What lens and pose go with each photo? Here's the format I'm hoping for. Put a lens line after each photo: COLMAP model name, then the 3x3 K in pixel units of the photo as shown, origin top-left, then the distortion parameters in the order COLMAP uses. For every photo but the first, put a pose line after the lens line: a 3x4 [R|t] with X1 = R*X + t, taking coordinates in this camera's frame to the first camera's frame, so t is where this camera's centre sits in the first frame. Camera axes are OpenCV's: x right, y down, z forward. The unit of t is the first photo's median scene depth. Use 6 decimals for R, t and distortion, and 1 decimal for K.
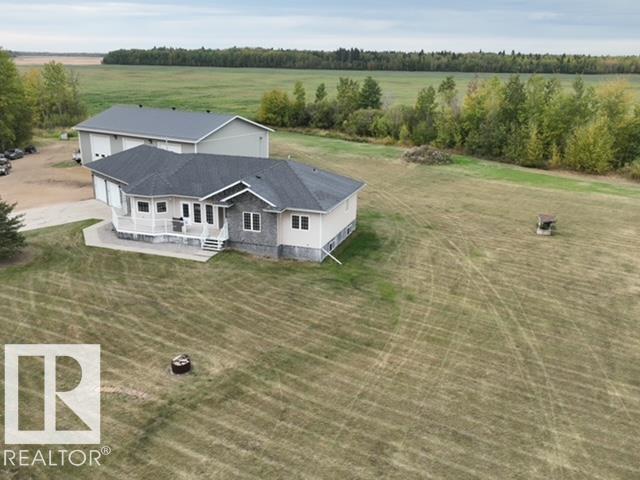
lens RADIAL K [[576.2, 0, 320.0], [0, 576.2, 240.0], [0, 0, 1]] dist [0.011625, 0.001849]
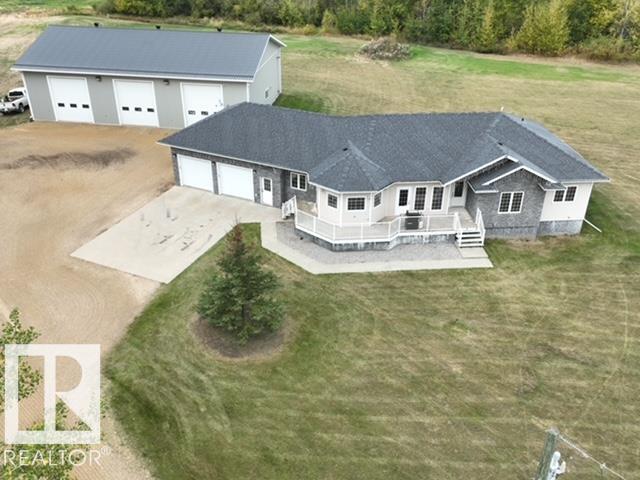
lens RADIAL K [[576.2, 0, 320.0], [0, 576.2, 240.0], [0, 0, 1]] dist [0.011625, 0.001849]
pose [[0.912270, -0.209352, 0.352044, -0.312518], [0.124293, 0.960473, 0.249083, -0.102631], [-0.390275, -0.183474, 0.902232, 0.170153]]
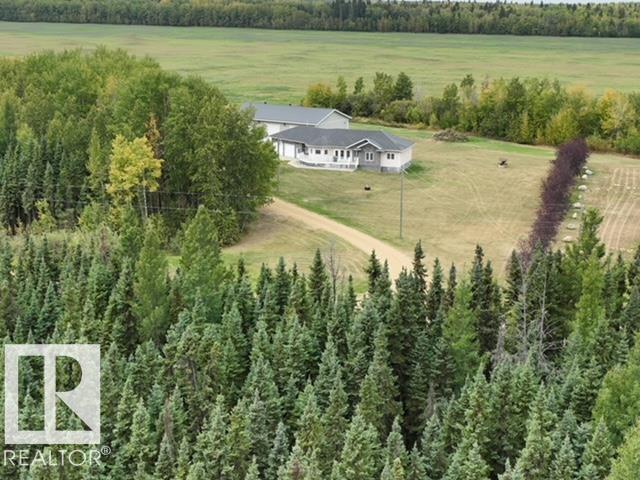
lens RADIAL K [[989.6, 0, 320.0], [0, 989.6, 240.0], [0, 0, 1]] dist [0.013227, -0.016769]
pose [[0.999530, -0.005357, 0.030190, -0.209299], [0.007336, 0.997804, -0.065827, 0.269391], [-0.029771, 0.066018, 0.997374, -1.408946]]
